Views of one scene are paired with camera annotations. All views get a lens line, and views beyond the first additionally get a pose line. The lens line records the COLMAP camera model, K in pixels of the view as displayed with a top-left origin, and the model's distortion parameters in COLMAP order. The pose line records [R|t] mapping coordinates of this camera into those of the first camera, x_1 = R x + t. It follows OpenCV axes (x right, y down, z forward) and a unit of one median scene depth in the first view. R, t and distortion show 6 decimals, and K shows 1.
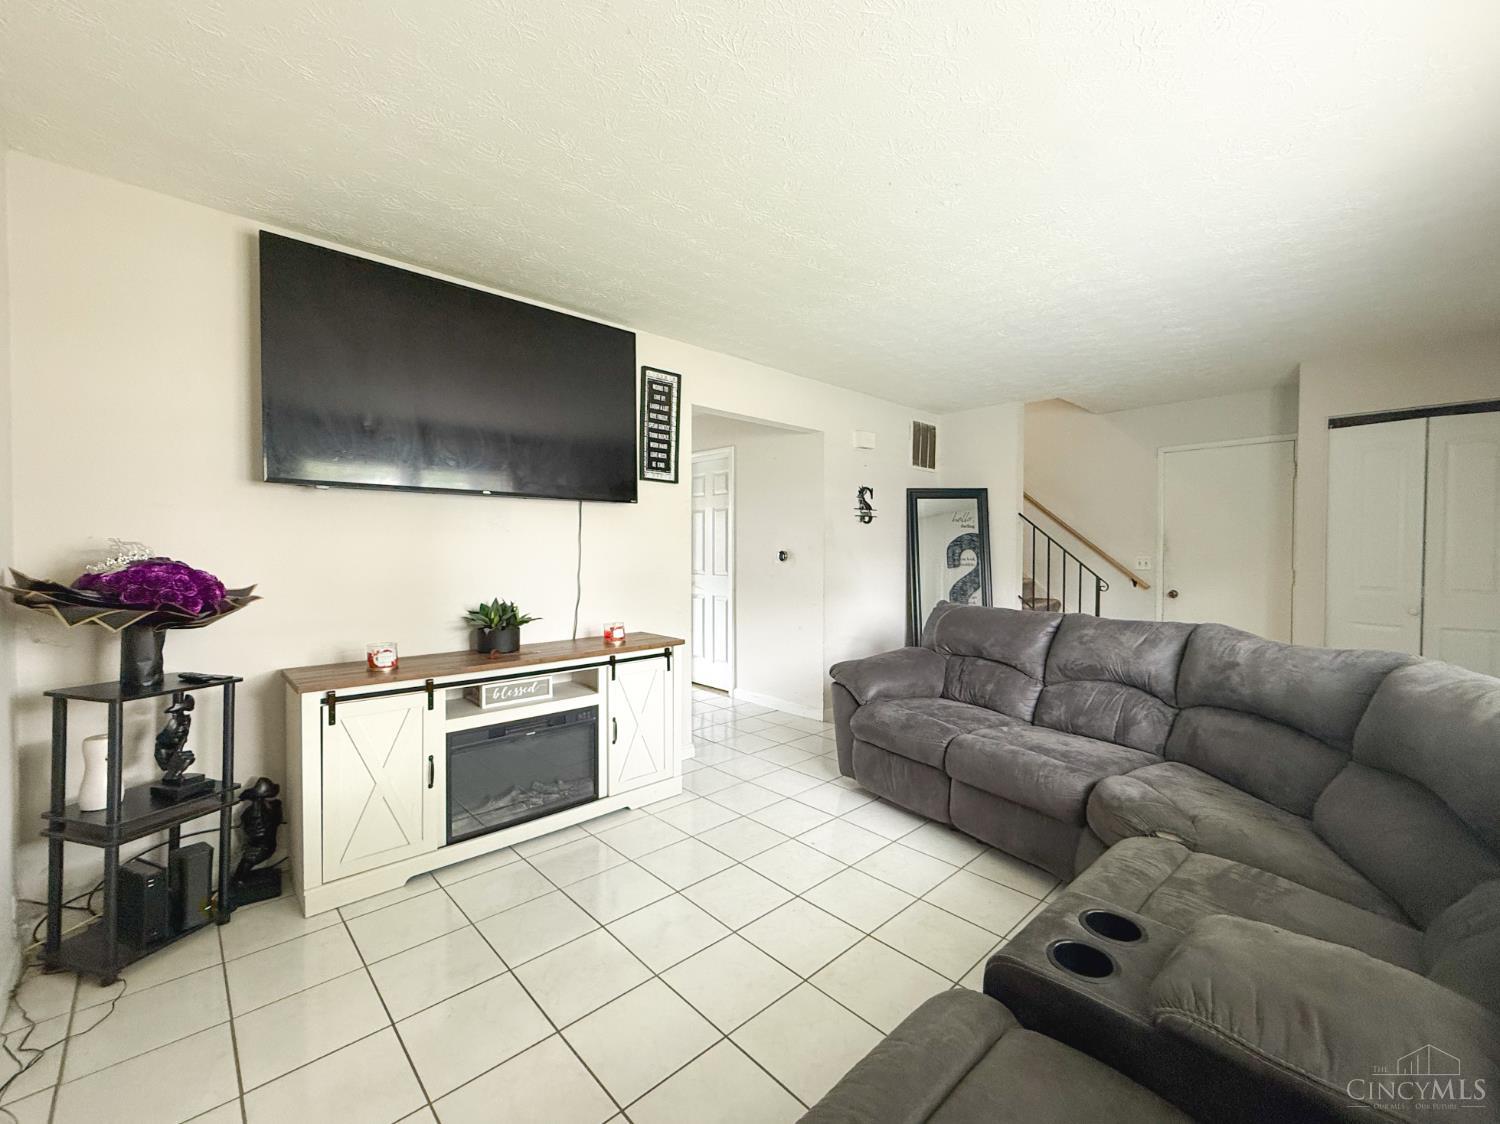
lens RADIAL K [[611.7, 0, 761.5], [0, 611.7, 564.8], [0, 0, 1]] dist [0.001058, -0.000220]
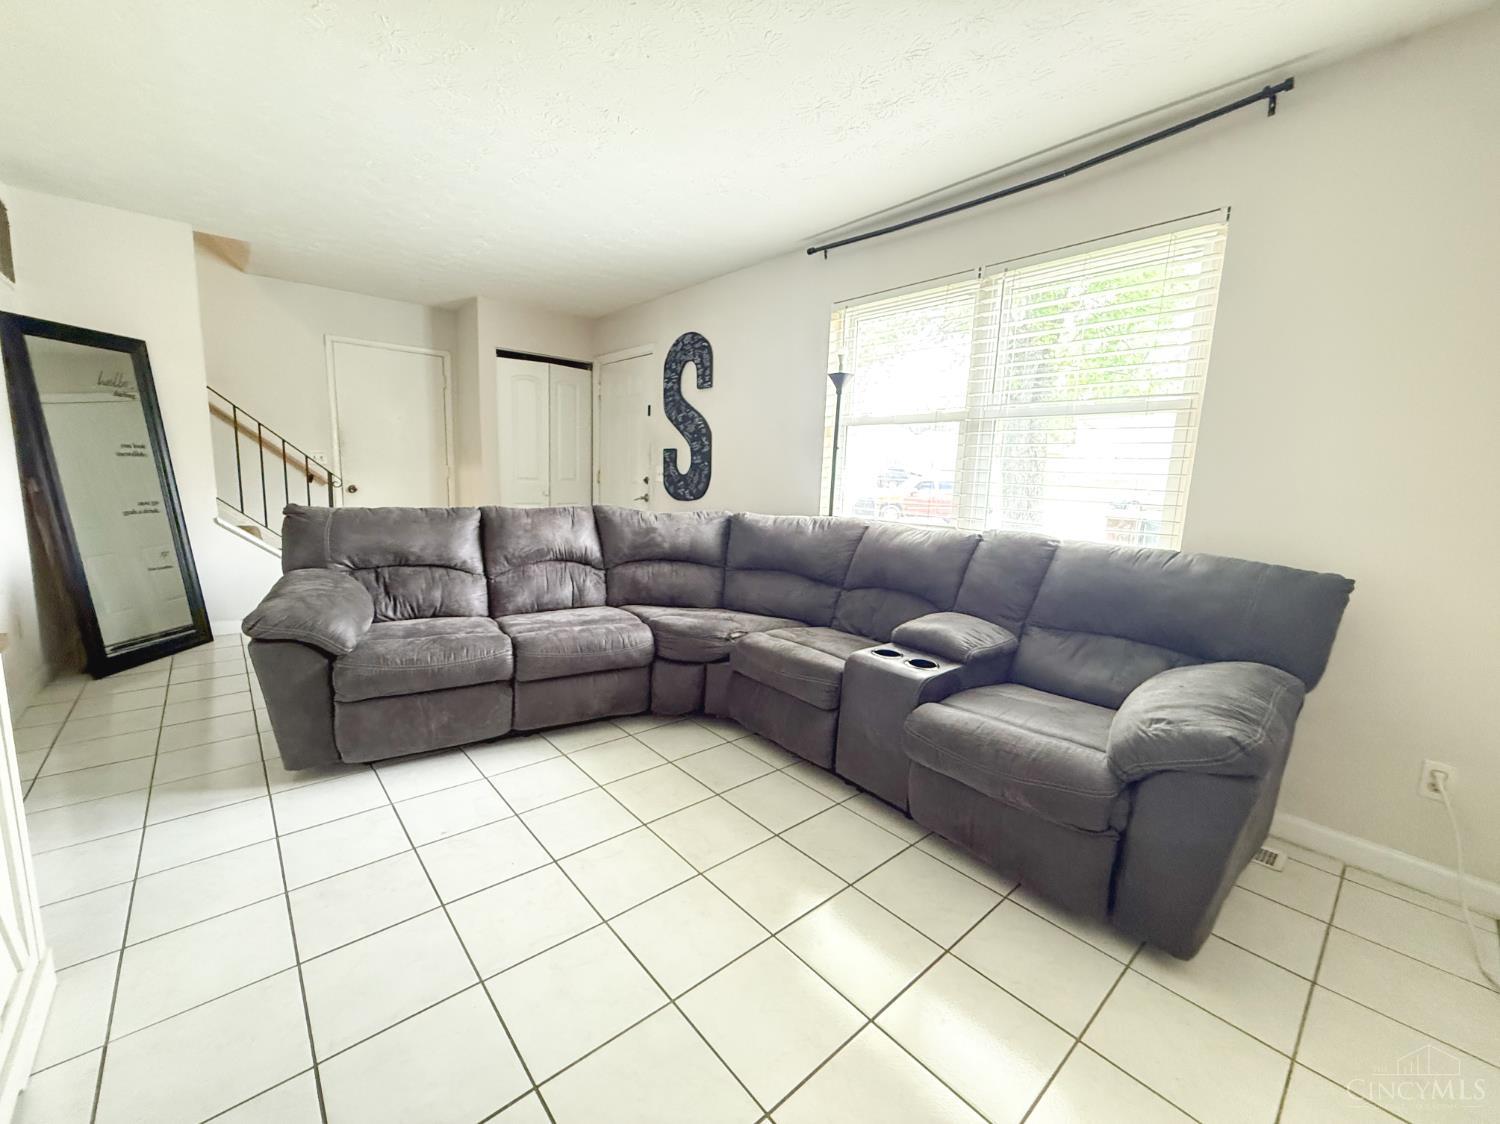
lens RADIAL K [[609.0, 0, 707.8], [0, 609.0, 563.7], [0, 0, 1]] dist [-0.000281, -0.000121]
pose [[0.083611, -0.152362, 0.984782, -0.447313], [-0.013714, 0.987973, 0.154020, 0.010742], [-0.996404, -0.026383, 0.080516, 0.492855]]
